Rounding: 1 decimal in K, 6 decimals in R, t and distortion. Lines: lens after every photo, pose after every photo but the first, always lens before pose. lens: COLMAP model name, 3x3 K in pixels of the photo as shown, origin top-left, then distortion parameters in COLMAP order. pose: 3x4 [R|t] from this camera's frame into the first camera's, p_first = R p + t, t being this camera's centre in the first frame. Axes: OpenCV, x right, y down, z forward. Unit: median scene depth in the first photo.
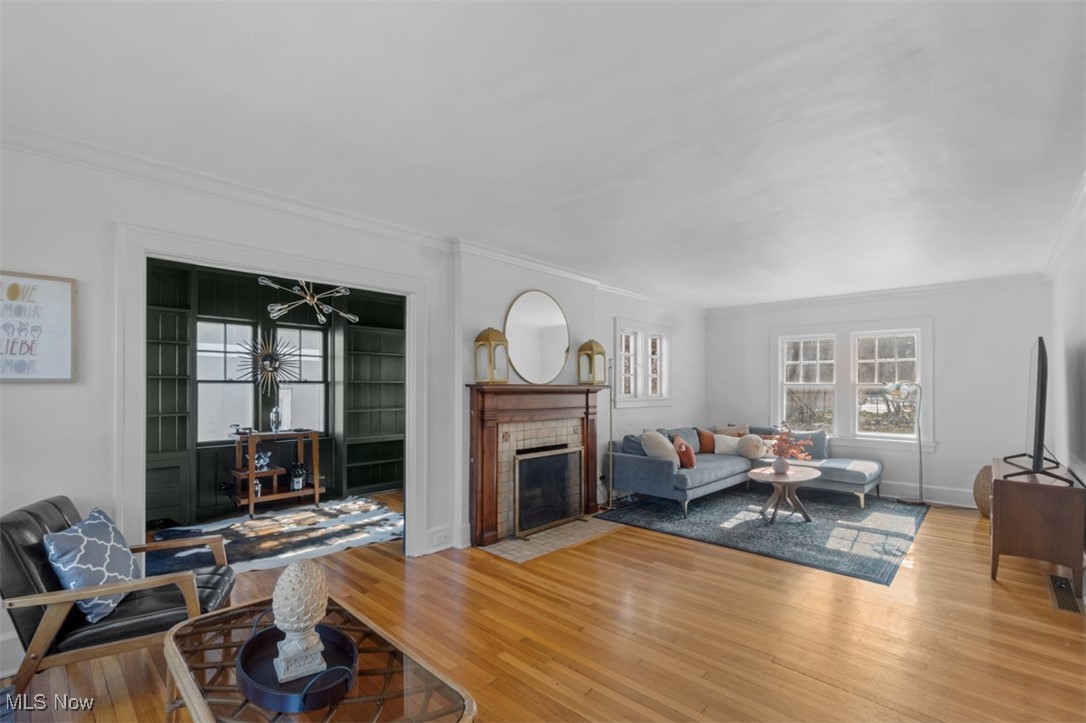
lens RADIAL K [[489.0, 0, 543.5], [0, 489.0, 389.3], [0, 0, 1]] dist [0.000116, -0.000682]
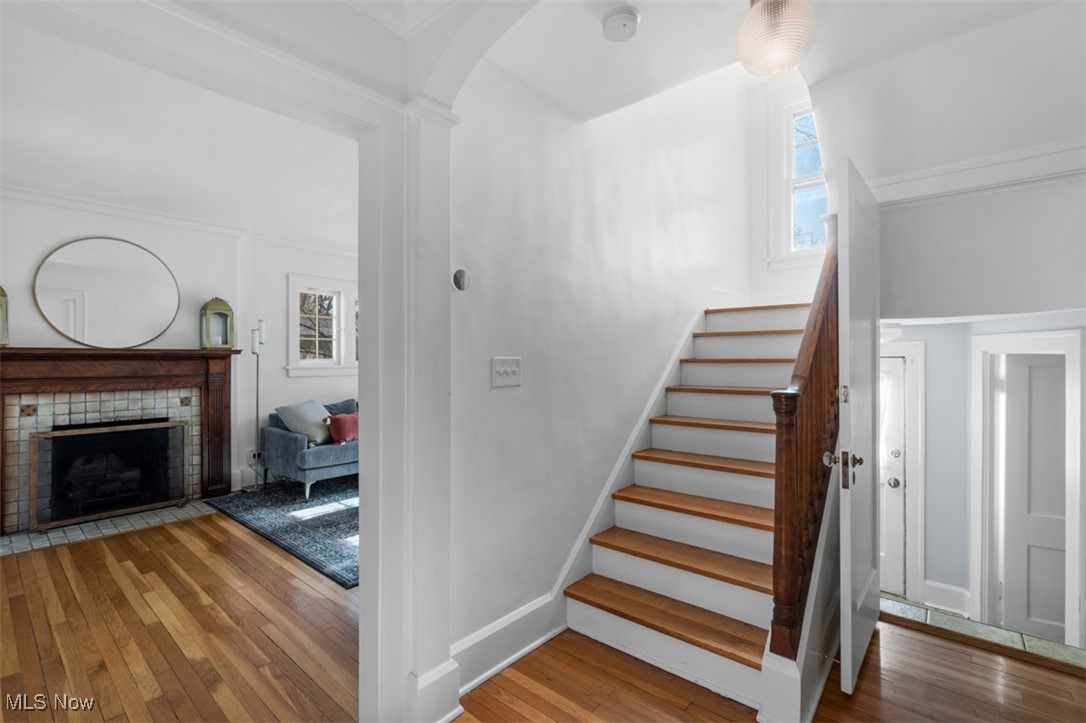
lens RADIAL K [[489.0, 0, 539.5], [0, 489.0, 357.4], [0, 0, 1]] dist [0.000116, -0.000682]
pose [[0.999063, -0.003111, 0.043165, 0.710131], [0.003420, 0.999969, -0.007069, 0.014052], [-0.043142, 0.007210, 0.999043, 0.114779]]
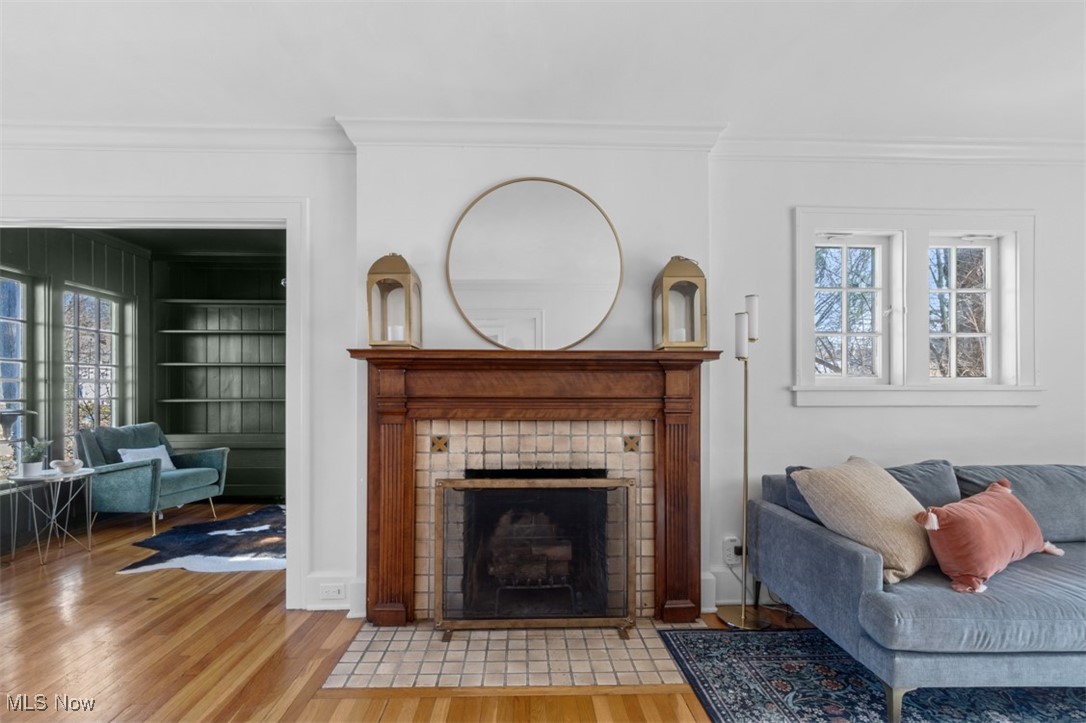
lens RADIAL K [[489.0, 0, 529.2], [0, 489.0, 387.8], [0, 0, 1]] dist [0.000116, -0.000682]
pose [[0.700497, -0.002054, -0.713652, 0.376410], [-0.003386, 0.999975, -0.006202, 0.032242], [0.713647, 0.006761, 0.700473, 0.626492]]
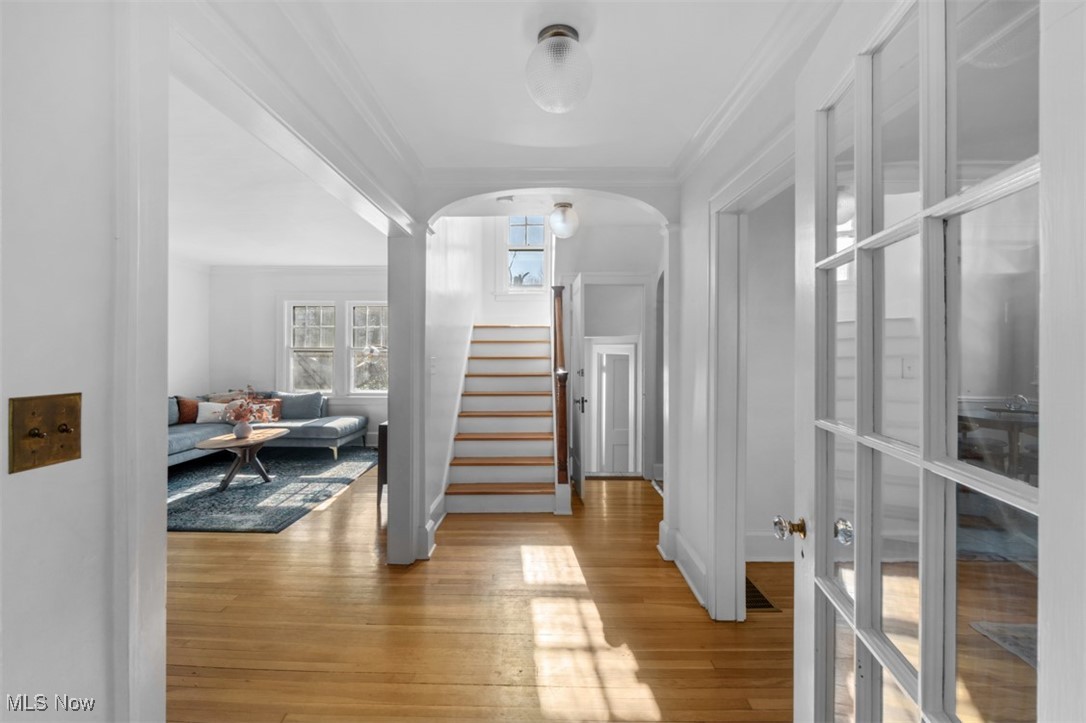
lens RADIAL K [[489.0, 0, 521.0], [0, 489.0, 351.1], [0, 0, 1]] dist [0.000116, -0.000682]
pose [[0.751752, -0.001765, 0.659443, 0.284175], [0.003678, 0.999992, -0.001517, 0.000565], [-0.659435, 0.003566, 0.751753, -0.125948]]
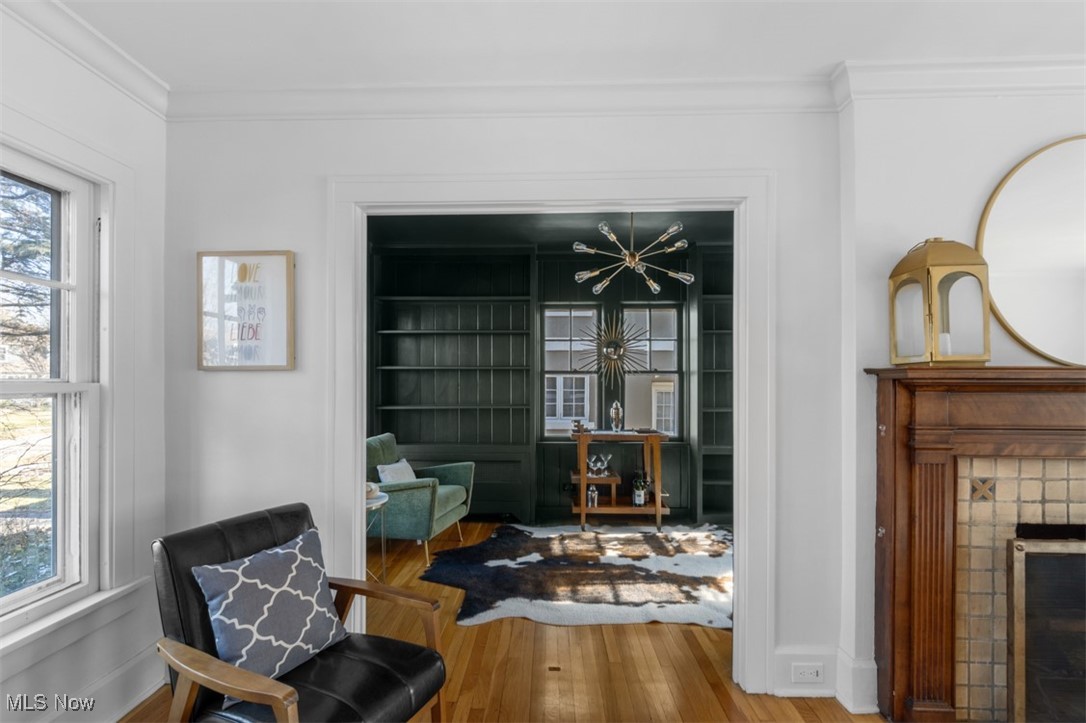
lens RADIAL K [[489.0, 0, 526.8], [0, 489.0, 379.6], [0, 0, 1]] dist [0.000116, -0.000682]
pose [[0.655224, -0.001297, -0.755434, -0.013369], [-0.003728, 0.999981, -0.004951, 0.003354], [0.755426, 0.006060, 0.655206, 0.382653]]
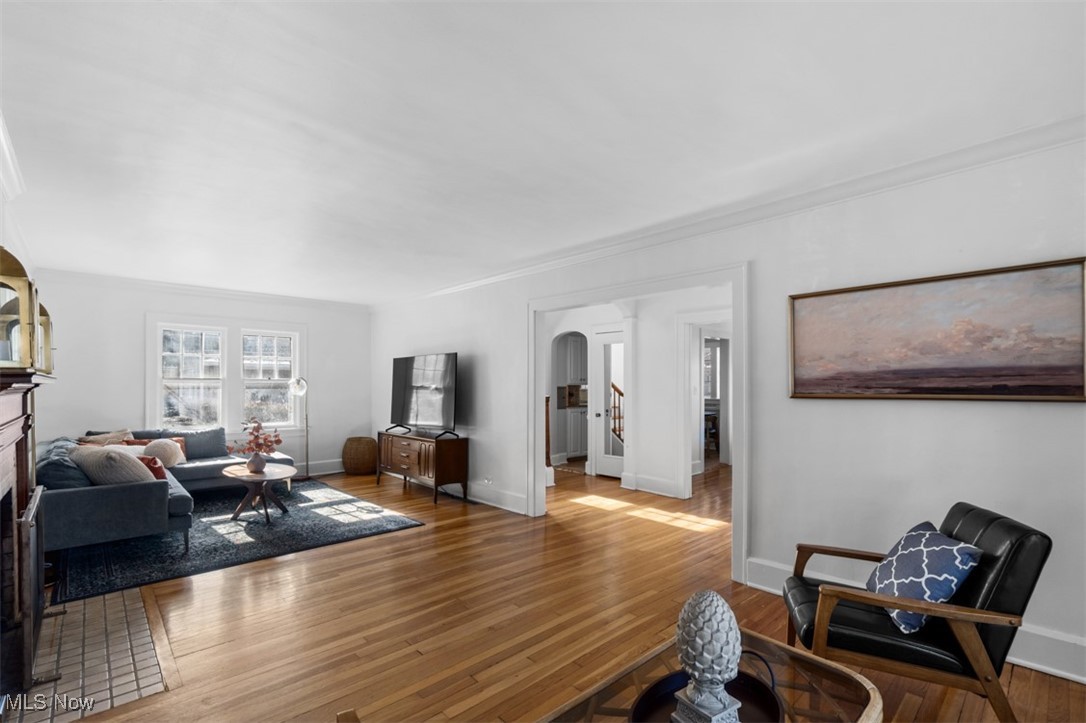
lens RADIAL K [[489.0, 0, 528.4], [0, 489.0, 383.4], [0, 0, 1]] dist [0.000116, -0.000682]
pose [[0.098755, -0.003193, 0.995107, -0.456714], [0.002269, 0.999993, 0.002983, -0.004231], [-0.995109, 0.001963, 0.098761, 0.406612]]
